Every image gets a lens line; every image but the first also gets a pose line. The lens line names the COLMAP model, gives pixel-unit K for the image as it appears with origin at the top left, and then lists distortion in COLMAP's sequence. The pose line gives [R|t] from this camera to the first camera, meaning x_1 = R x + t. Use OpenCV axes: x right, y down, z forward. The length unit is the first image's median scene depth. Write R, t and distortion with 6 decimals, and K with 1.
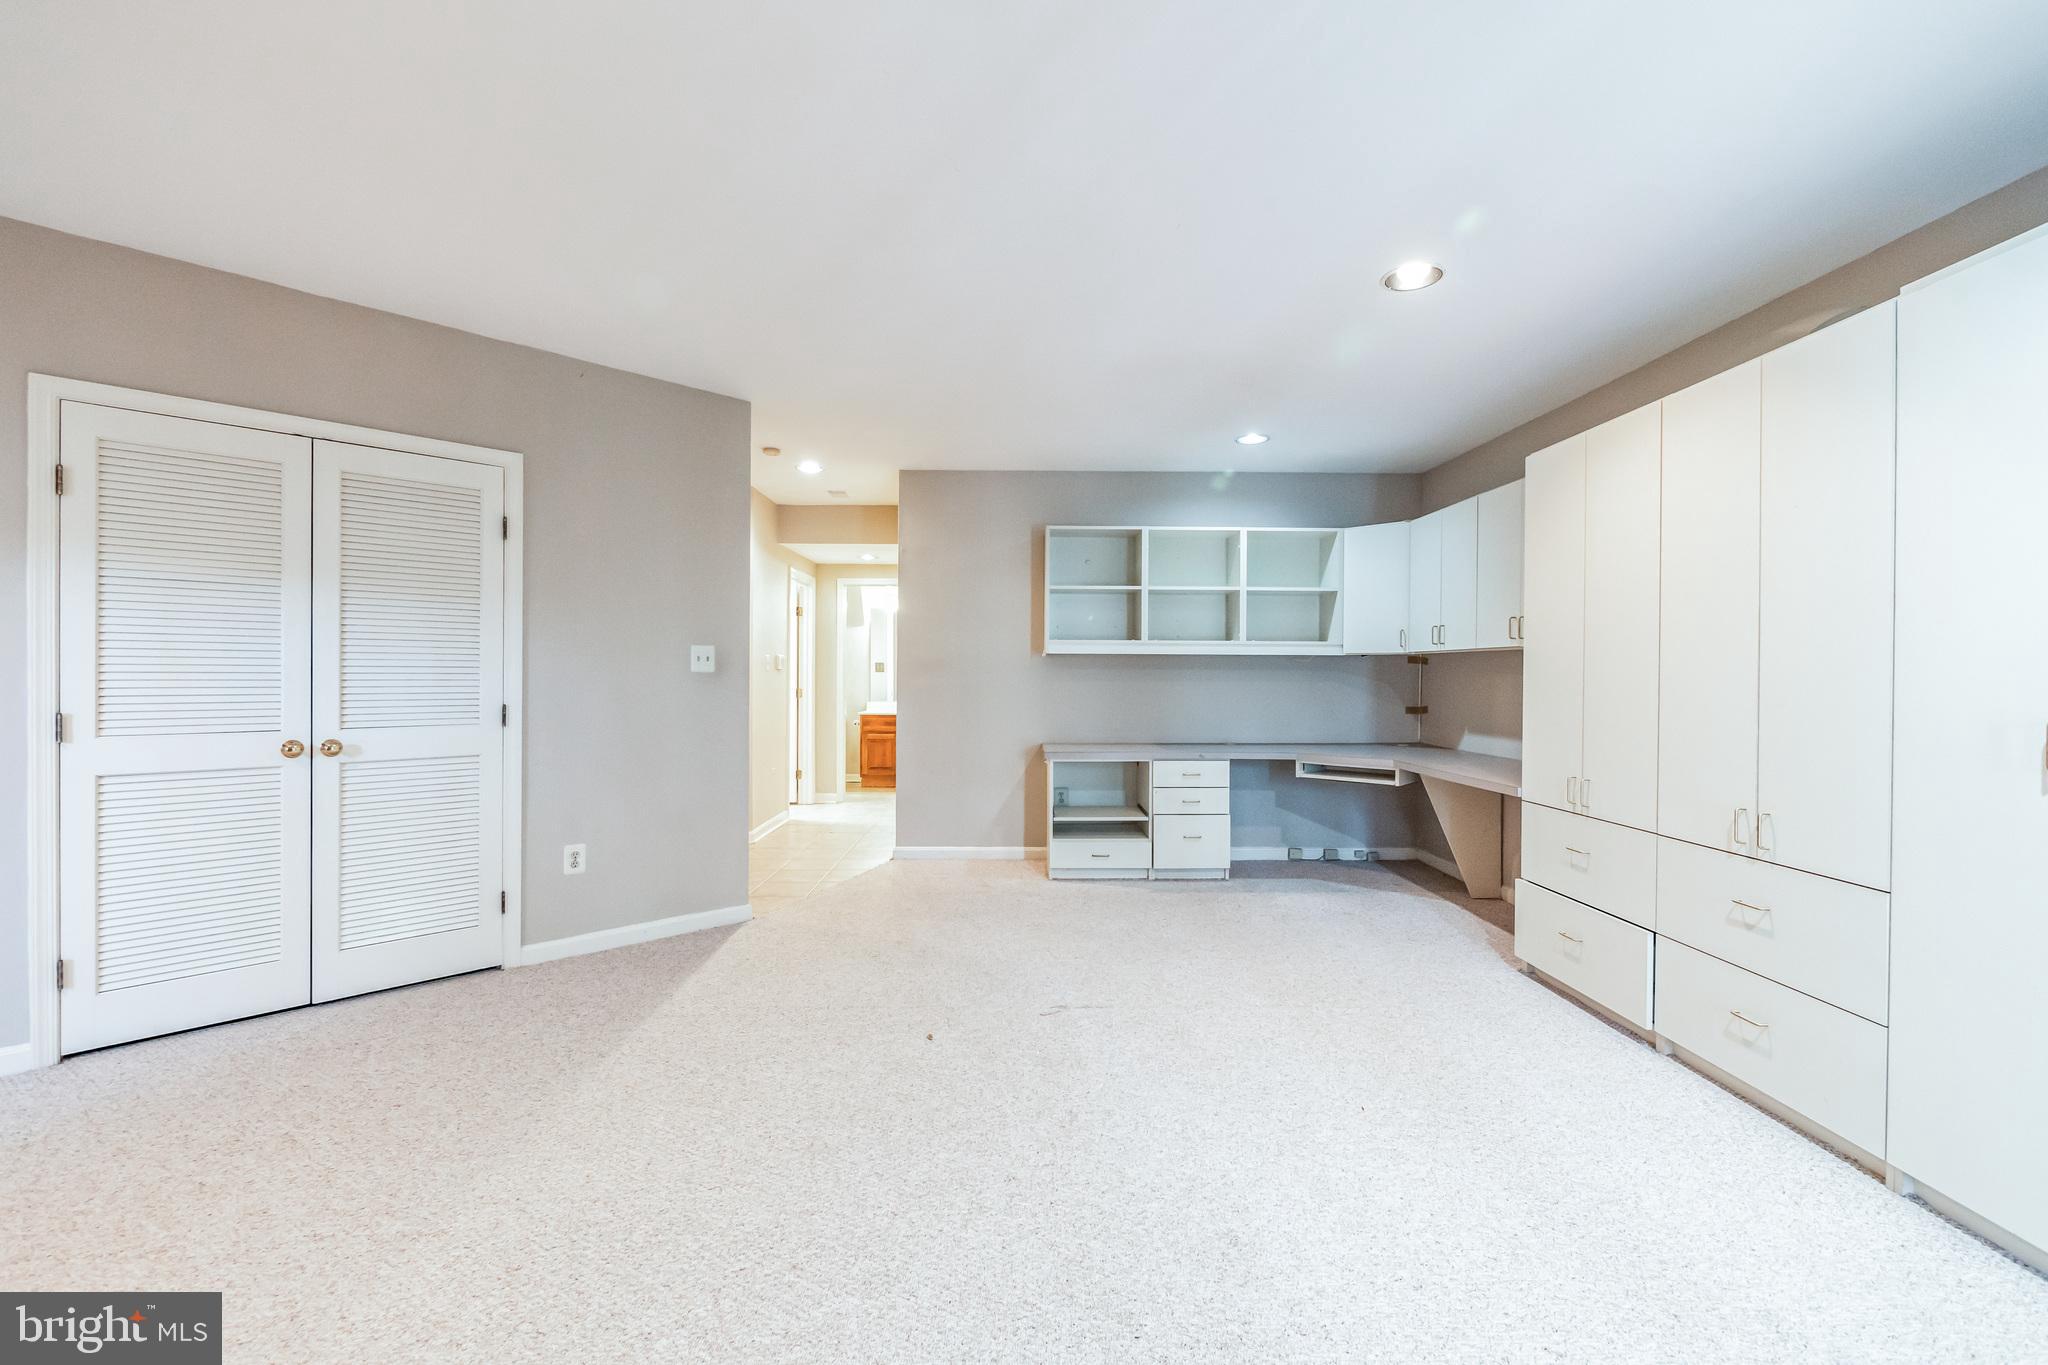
lens RADIAL K [[807.2, 0, 1024.0], [0, 807.2, 682.5], [0, 0, 1]] dist [-0.000049, 0.000128]
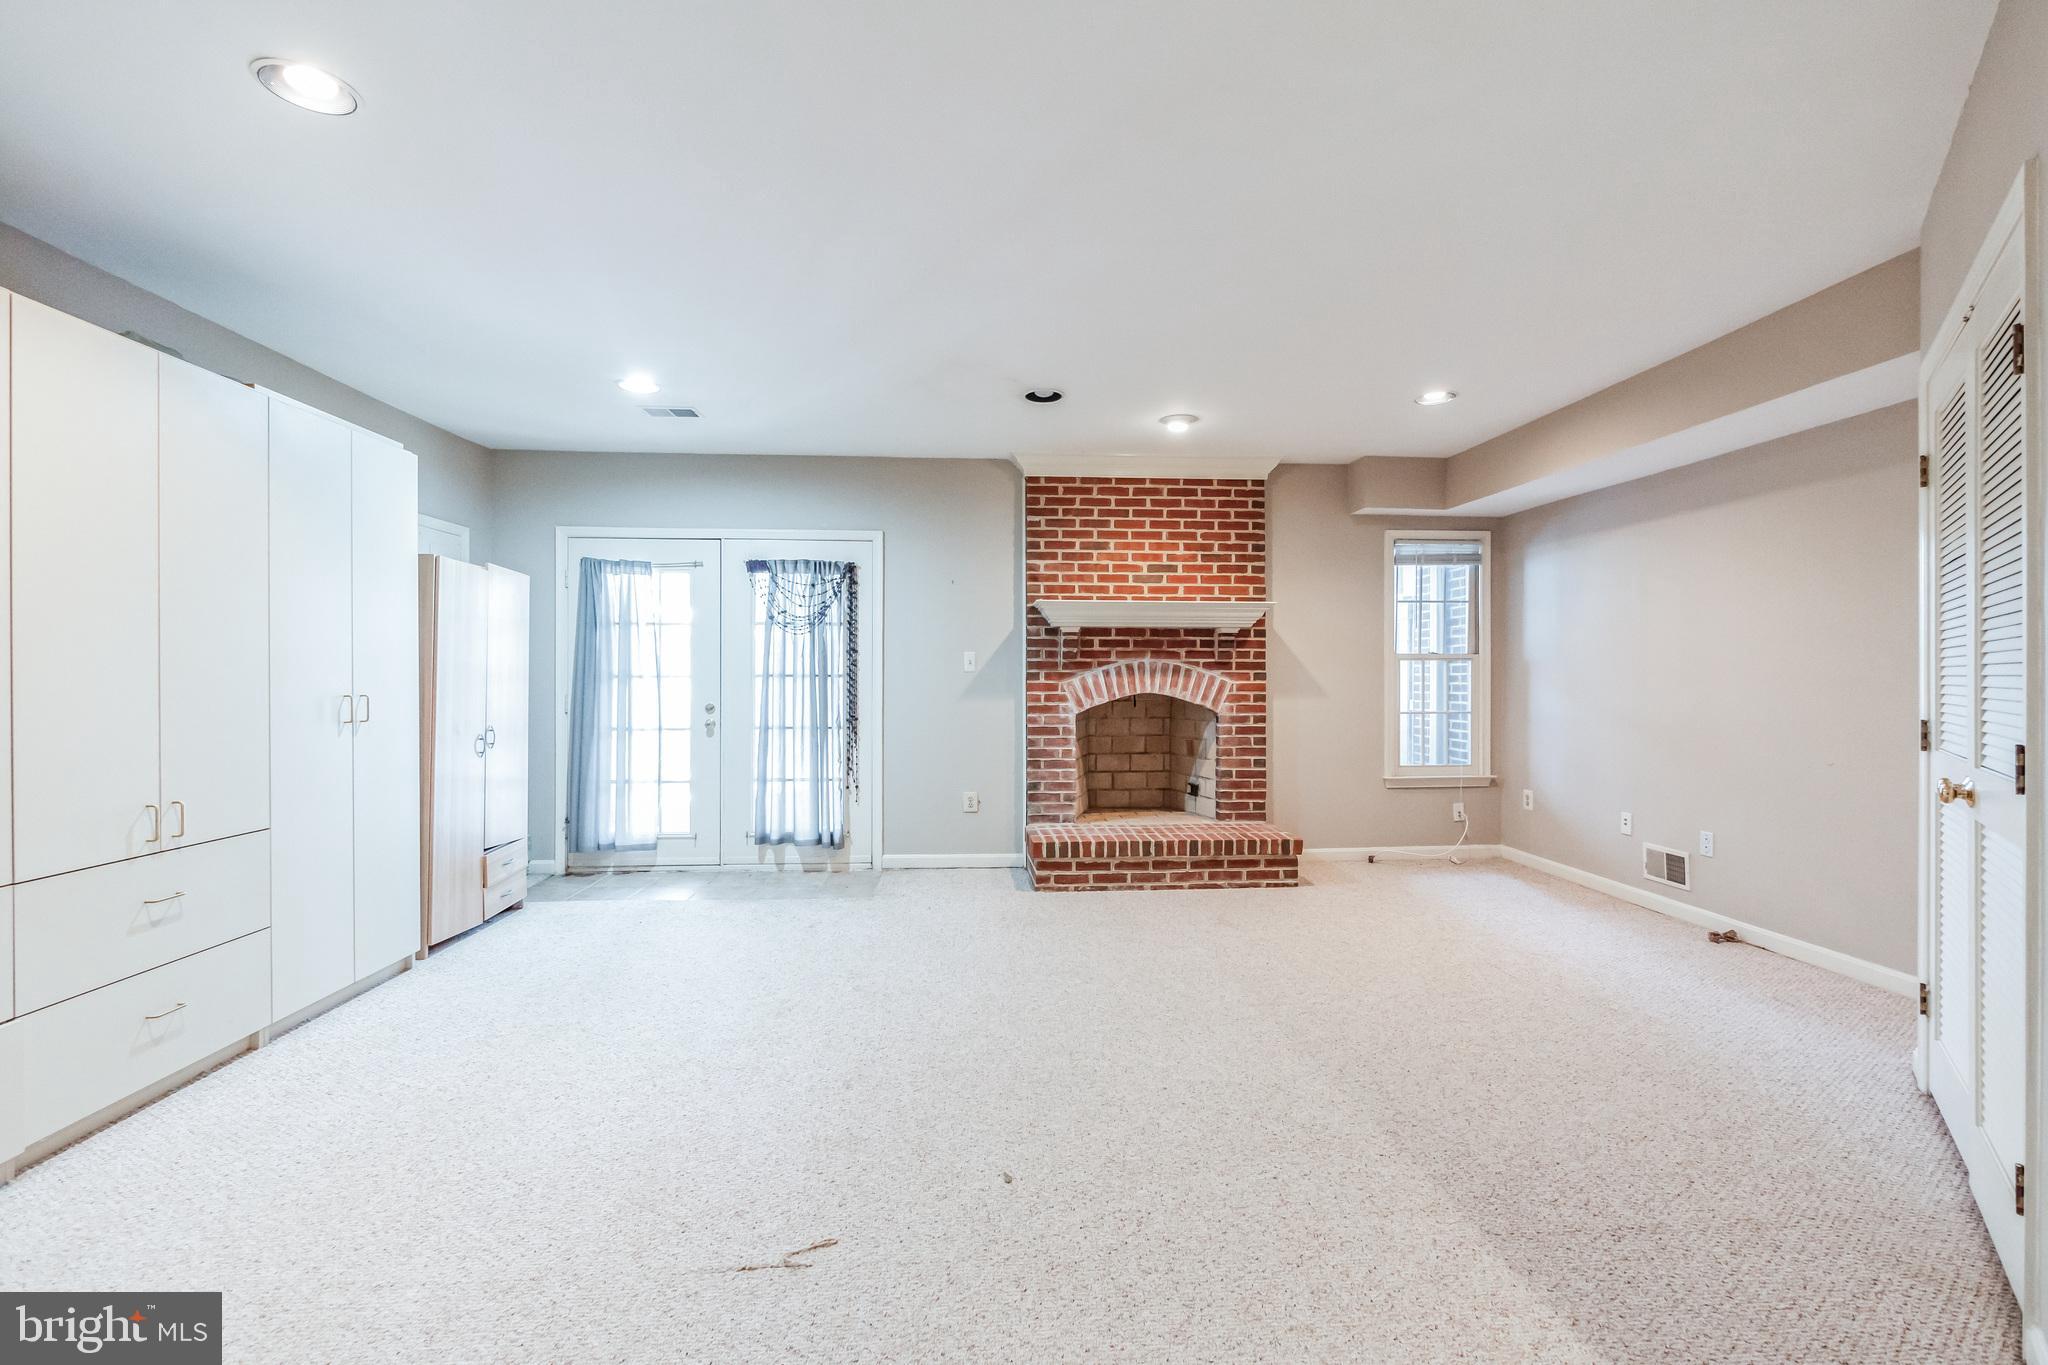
lens RADIAL K [[891.0, 0, 1019.5], [0, 891.0, 663.3], [0, 0, 1]] dist [-0.002839, 0.000094]
pose [[-0.998166, -0.006167, -0.060223, -0.040077], [-0.005902, 0.999972, -0.004571, -0.007850], [0.060250, -0.004207, -0.998174, 0.931830]]
